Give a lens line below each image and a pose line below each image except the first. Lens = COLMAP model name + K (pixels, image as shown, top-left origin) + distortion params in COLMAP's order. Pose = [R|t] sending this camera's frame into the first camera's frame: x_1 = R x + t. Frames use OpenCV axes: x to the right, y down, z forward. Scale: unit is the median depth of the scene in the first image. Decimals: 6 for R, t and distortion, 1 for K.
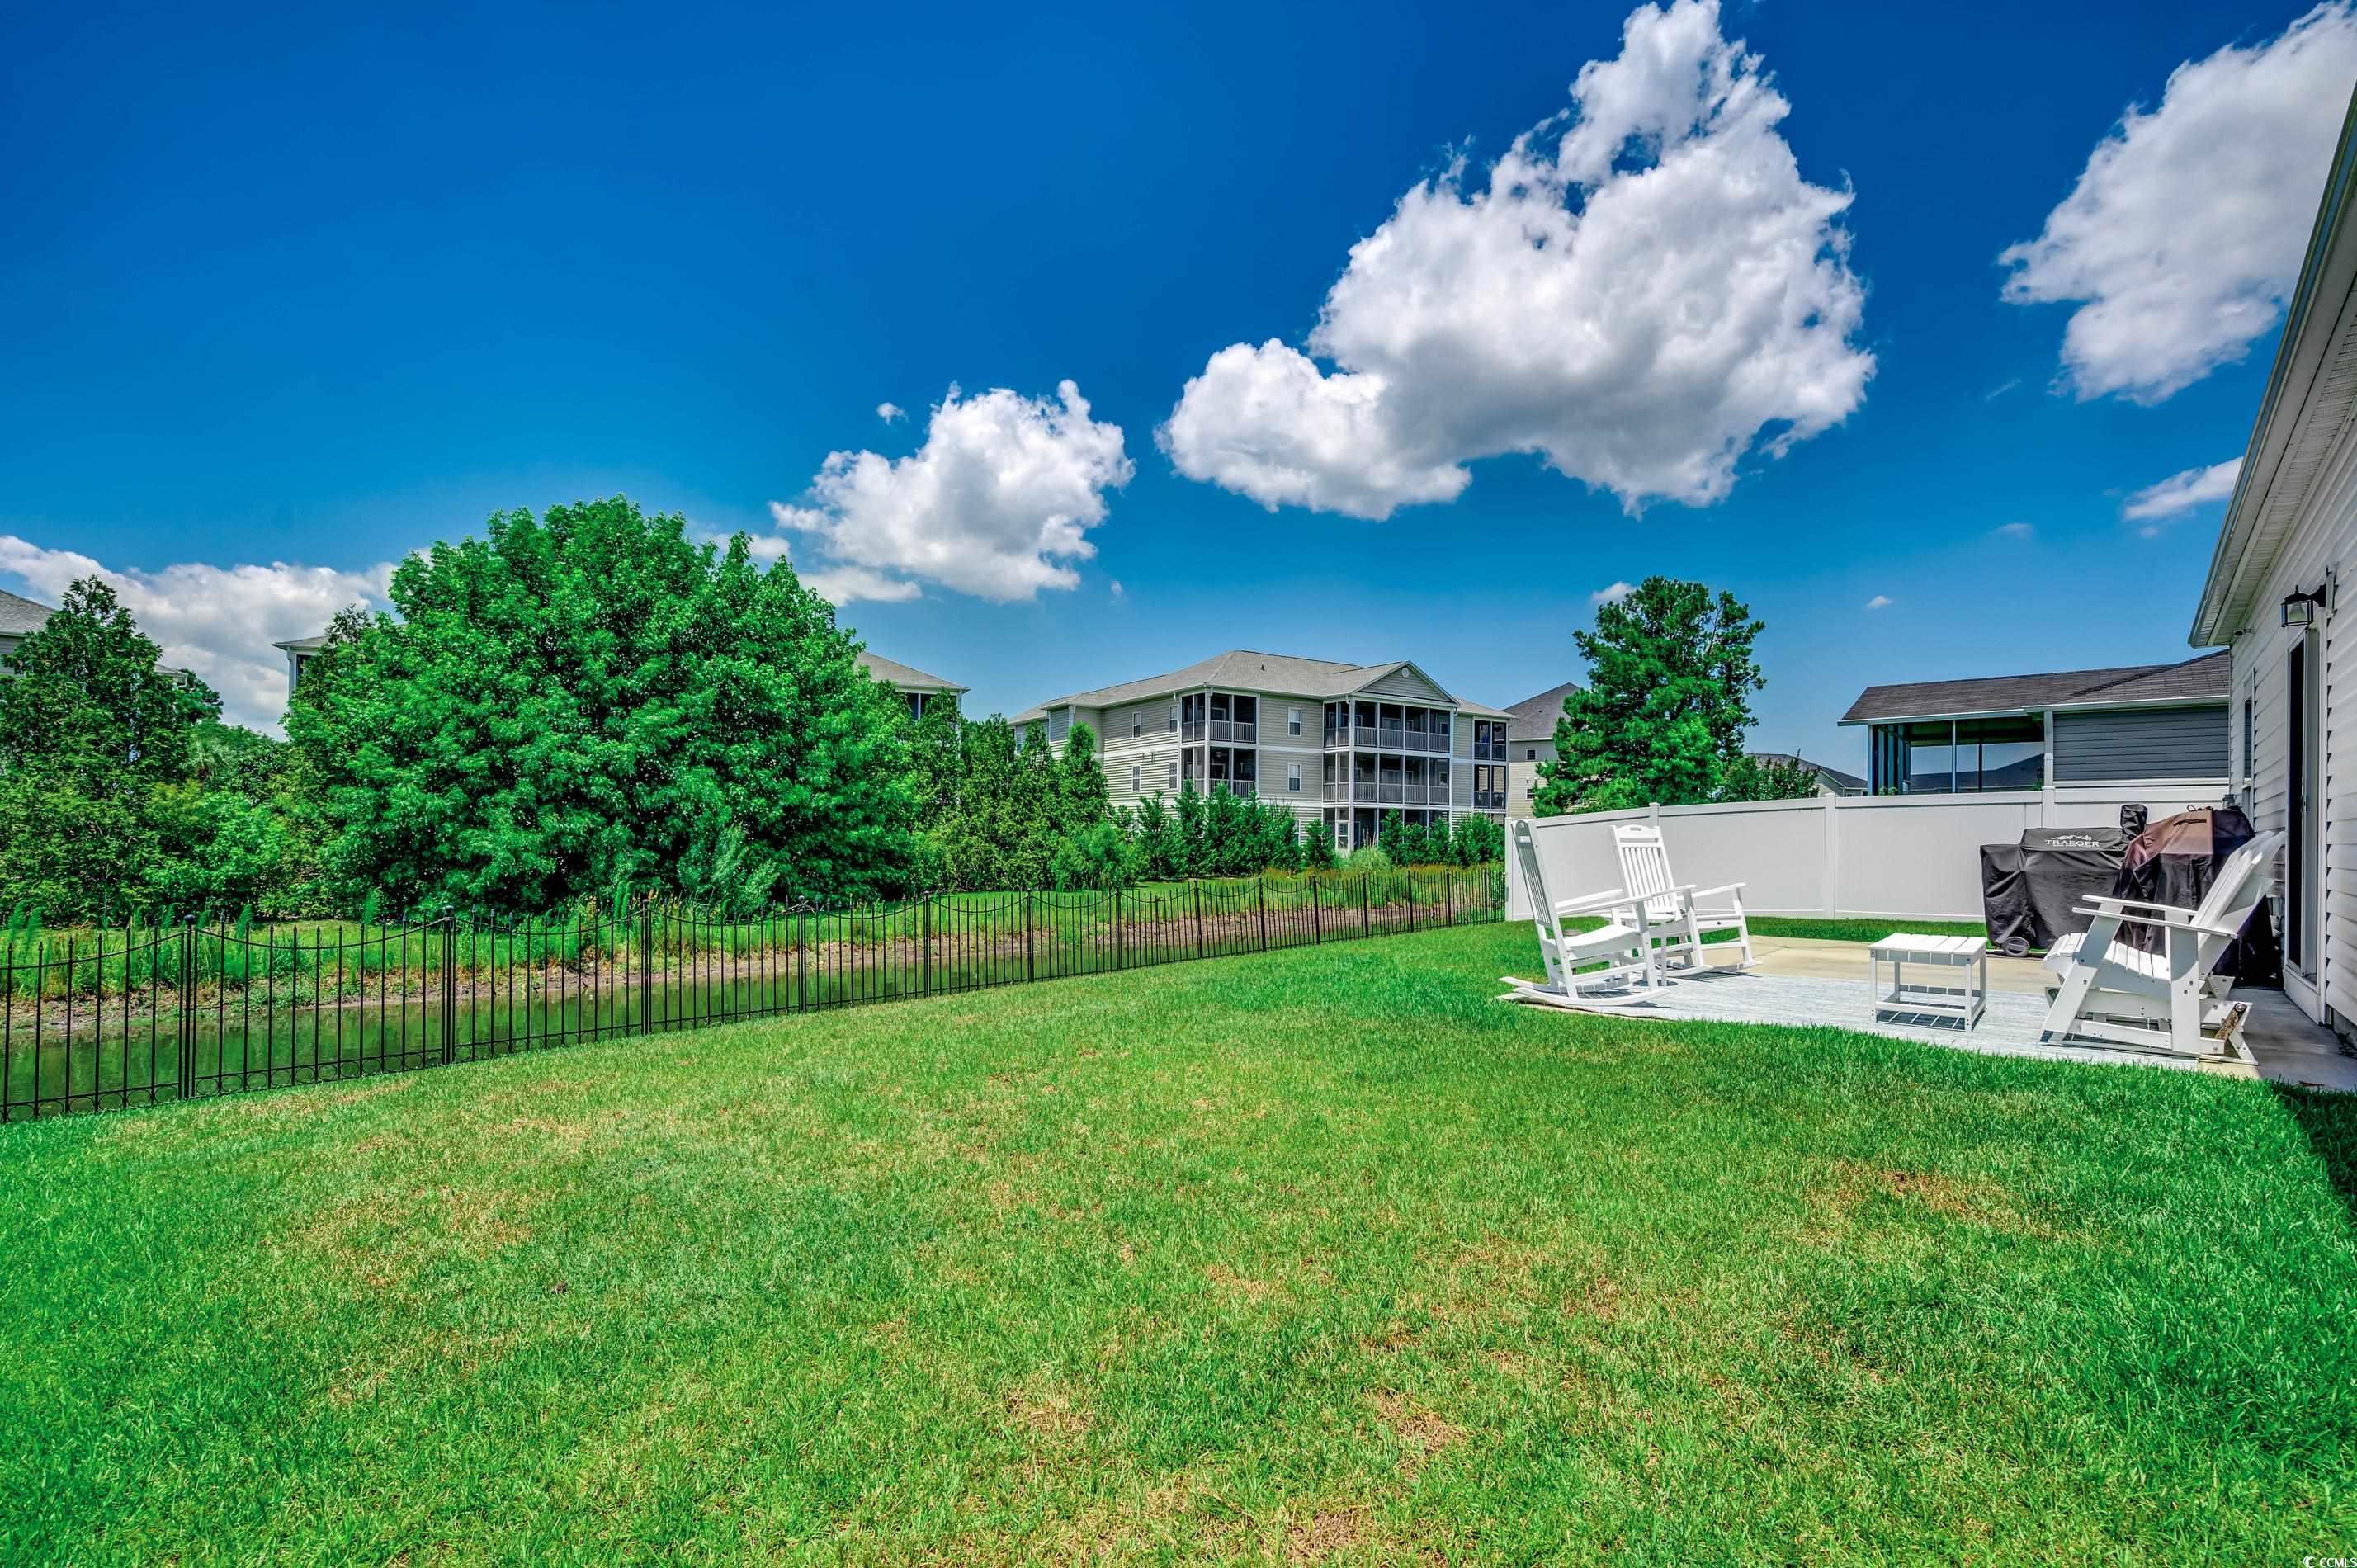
lens RADIAL K [[1033.6, 0, 1188.9], [0, 1033.6, 827.2], [0, 0, 1]] dist [-0.002823, -0.000490]
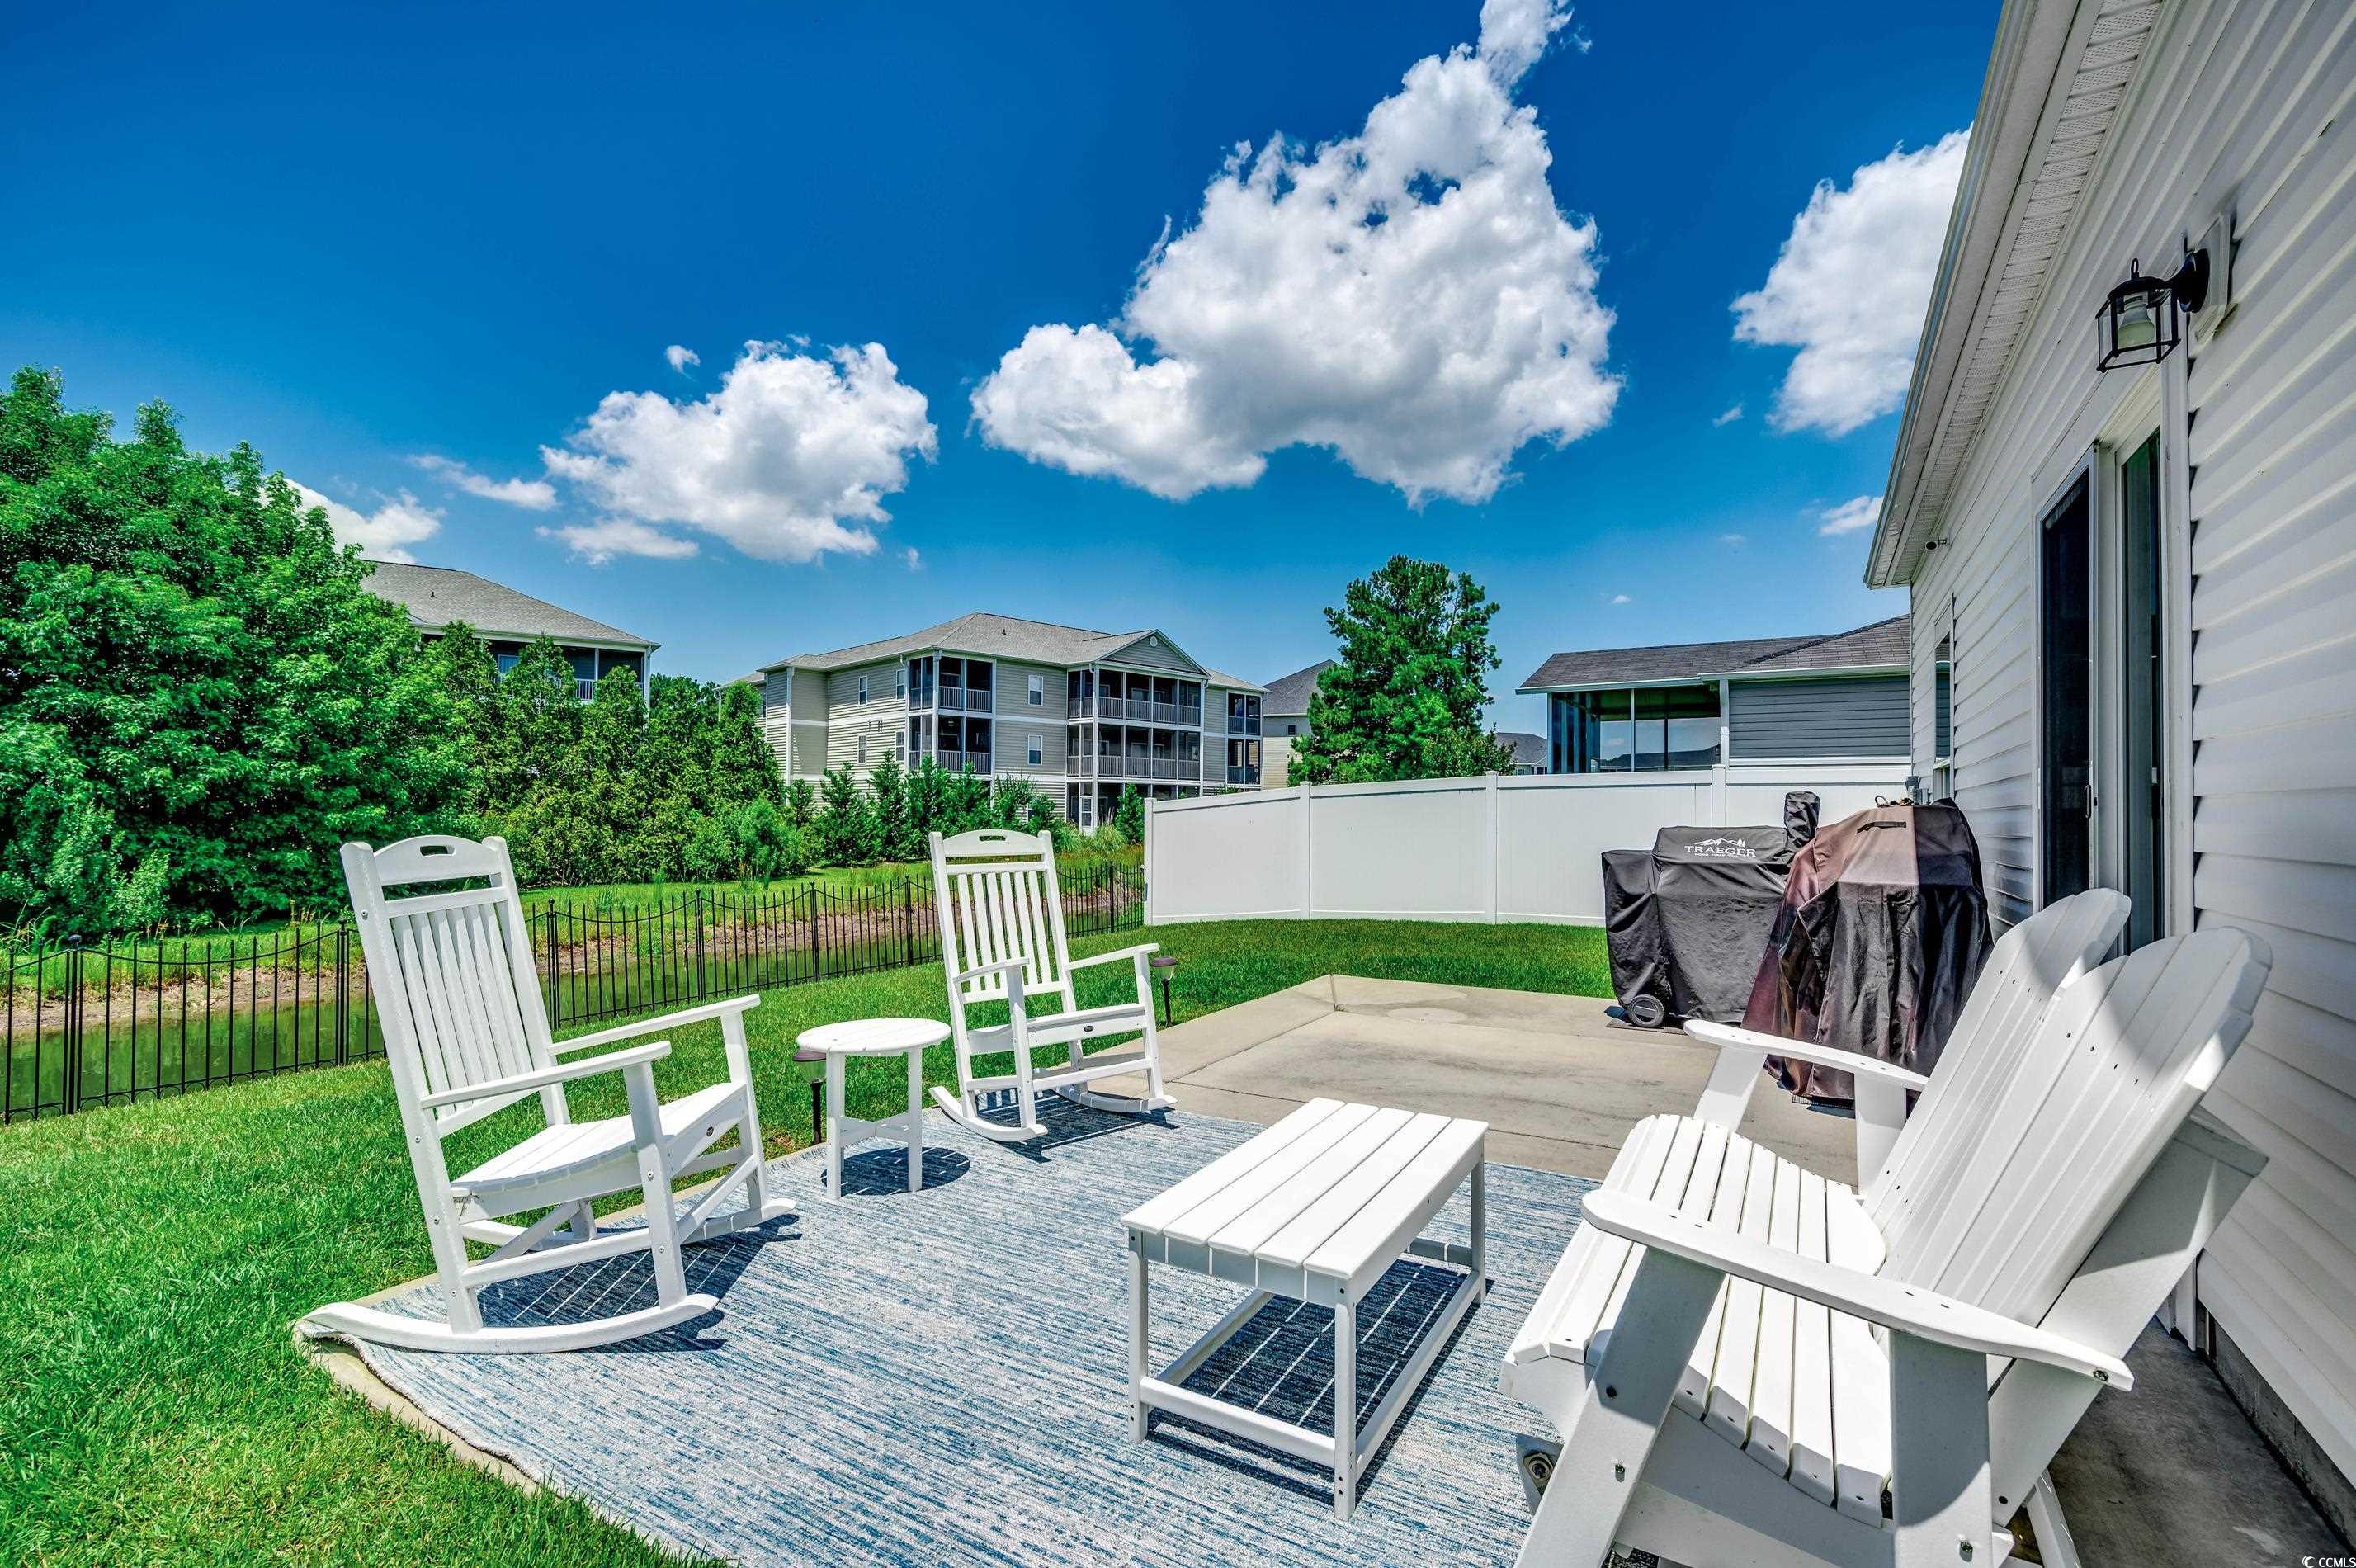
lens RADIAL K [[1039.2, 0, 1186.1], [0, 1039.2, 792.3], [0, 0, 1]] dist [0.001767, -0.004231]
pose [[0.979970, 0.002020, 0.199135, 0.056620], [-0.000370, 0.999965, -0.008325, -0.002303], [-0.199145, 0.008084, 0.979937, 0.060690]]
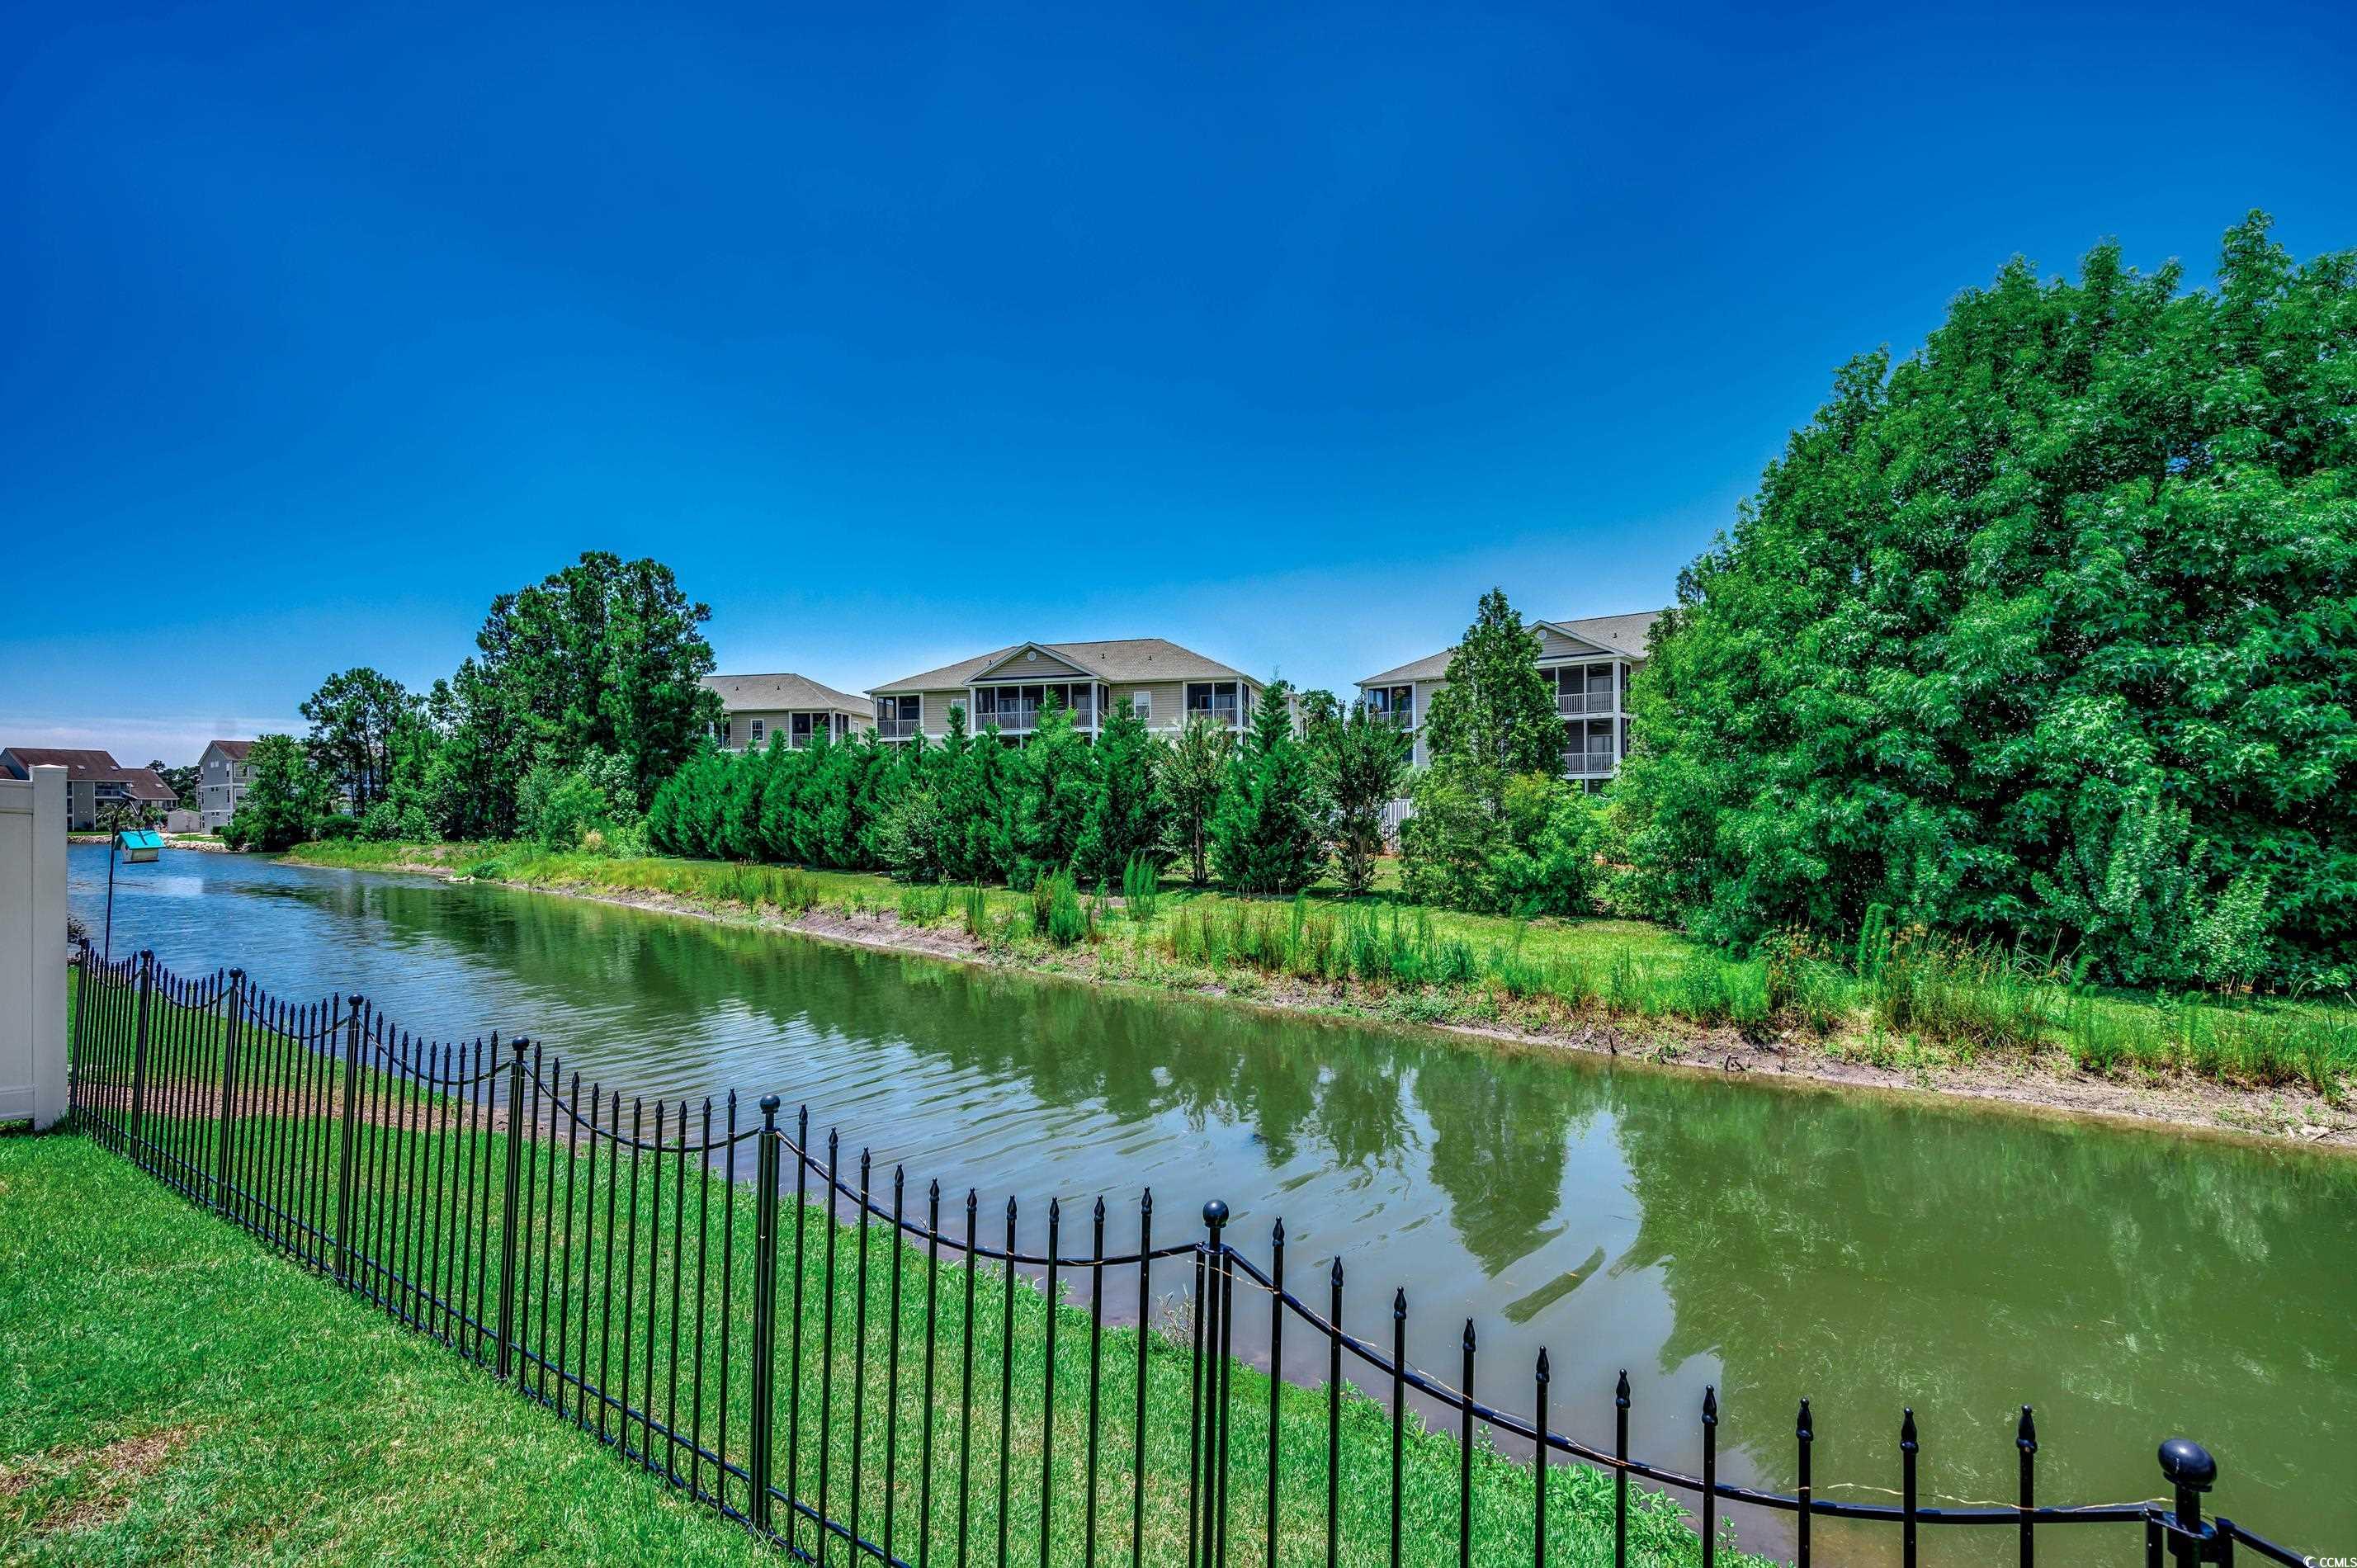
lens RADIAL K [[1085.0, 0, 1174.9], [0, 1085.0, 808.1], [0, 0, 1]] dist [0.001061, -0.000322]
pose [[0.120626, -0.013937, -0.992600, 0.010094], [0.018050, 0.999767, -0.011845, -0.000763], [0.992534, -0.016487, 0.120849, 0.176930]]
